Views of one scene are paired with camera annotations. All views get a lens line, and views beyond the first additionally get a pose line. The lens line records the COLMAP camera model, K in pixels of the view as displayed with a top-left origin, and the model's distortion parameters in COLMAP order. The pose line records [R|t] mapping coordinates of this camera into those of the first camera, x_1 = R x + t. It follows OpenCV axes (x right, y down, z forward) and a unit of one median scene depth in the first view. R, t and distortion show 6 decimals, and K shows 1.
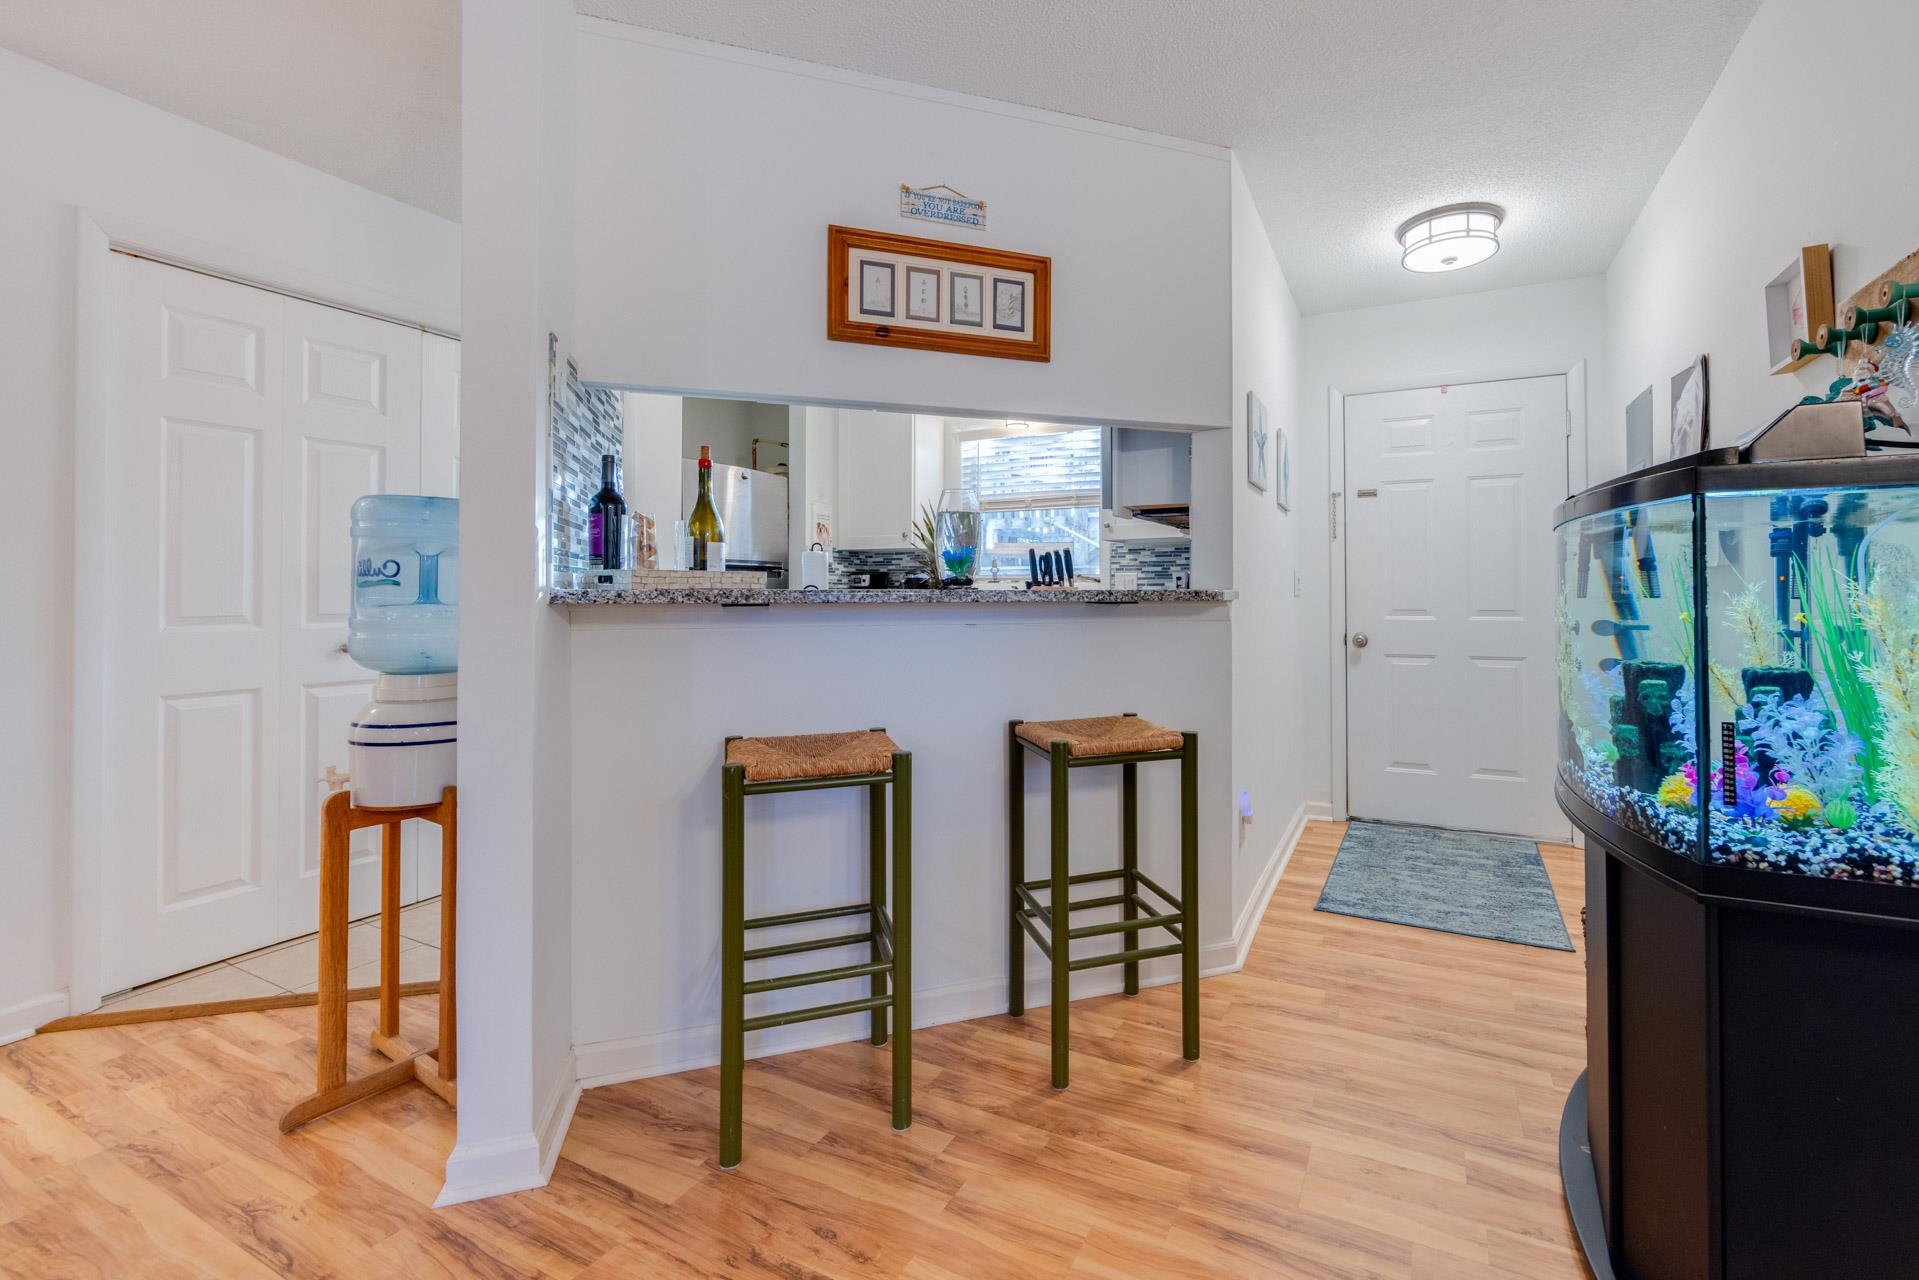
lens RADIAL K [[796.1, 0, 1048.2], [0, 796.1, 588.7], [0, 0, 1]] dist [-0.002703, -0.000476]
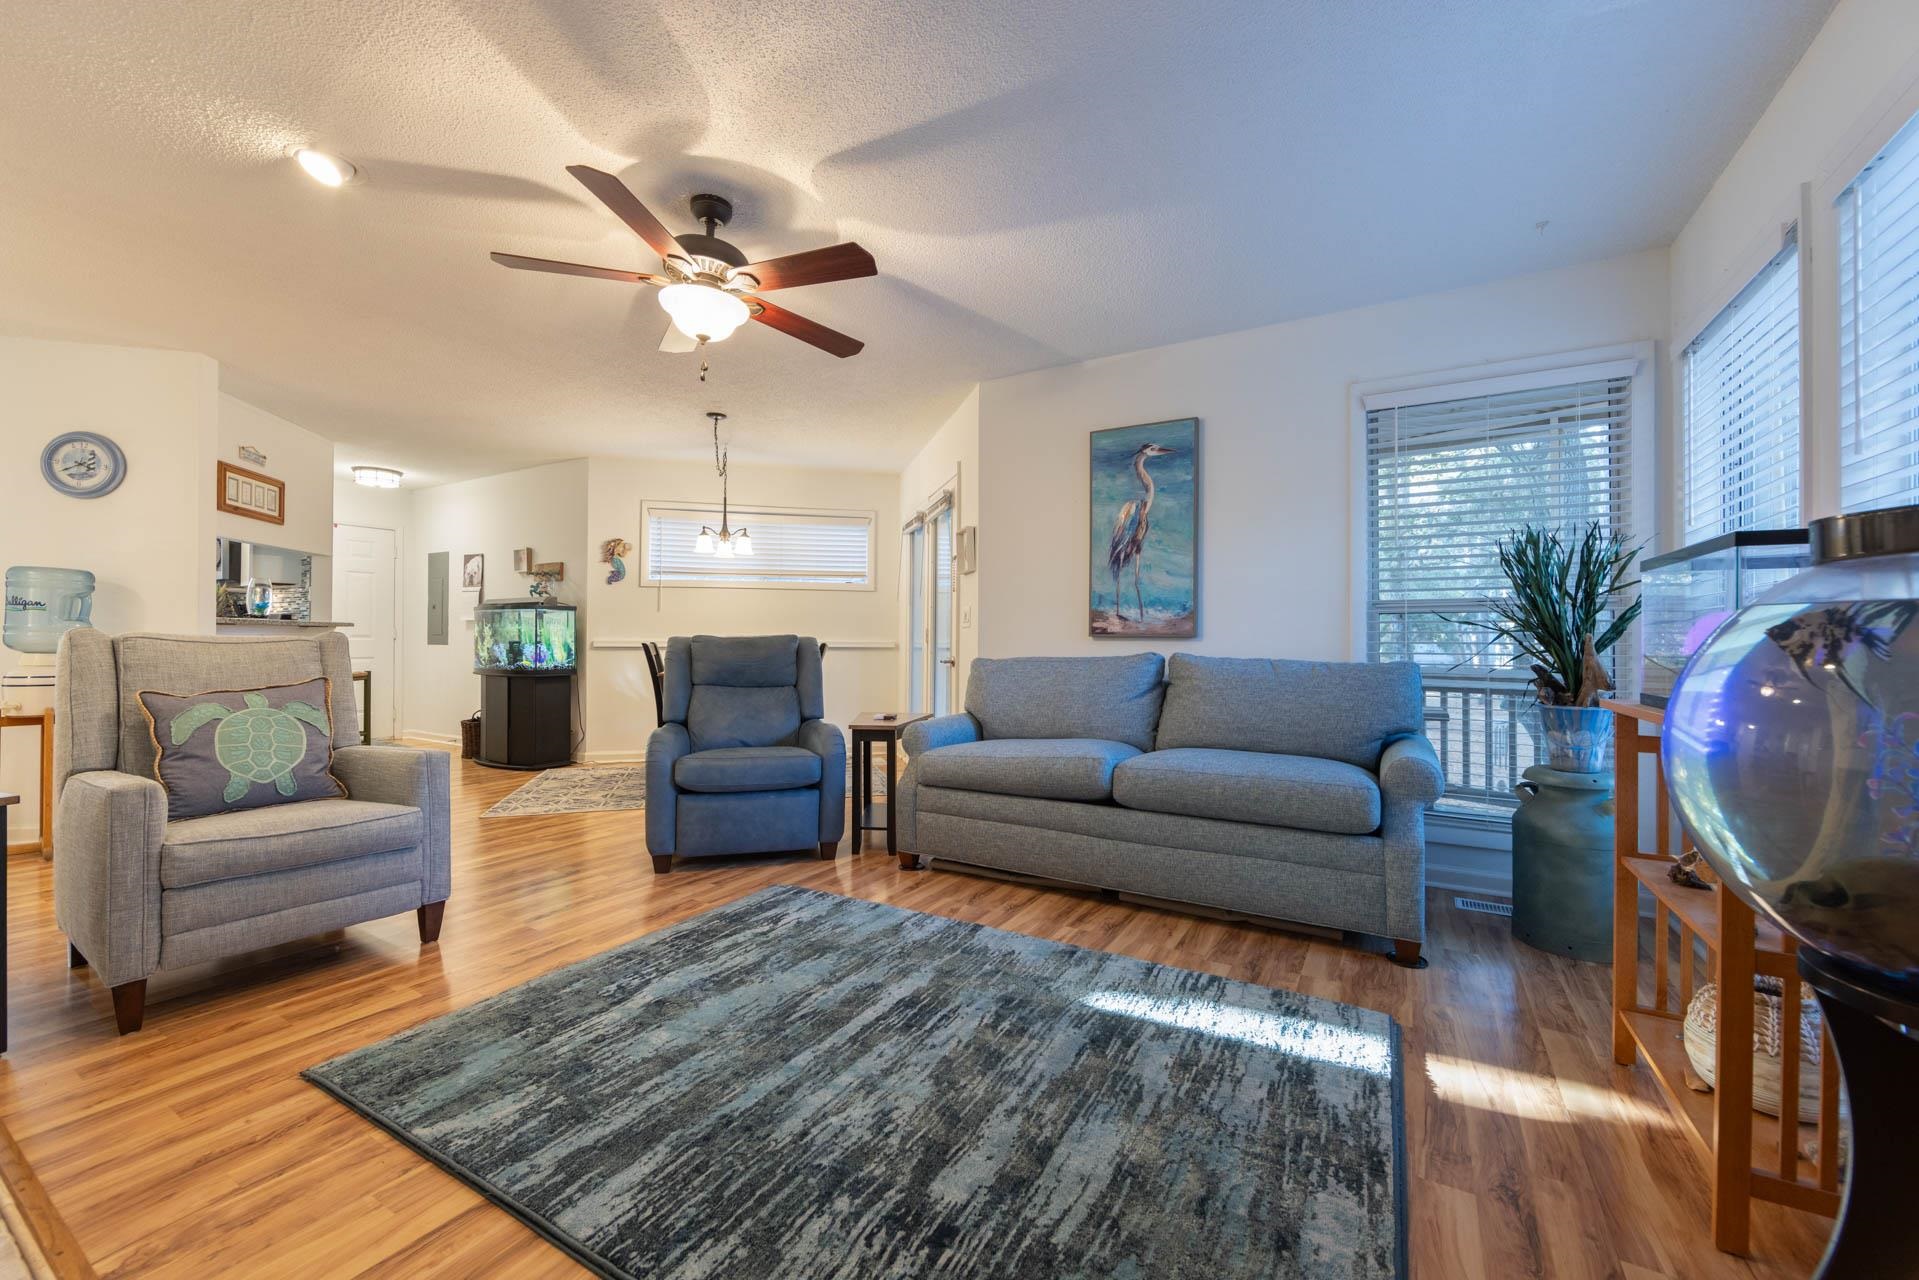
lens RADIAL K [[751.3, 0, 962.1], [0, 751.3, 639.6], [0, 0, 1]] dist [-0.002302, 0.000415]
pose [[0.084685, 0.000973, 0.996407, -1.121082], [-0.010919, 0.999940, -0.000049, 0.019106], [-0.996348, -0.010875, 0.084690, -0.662065]]
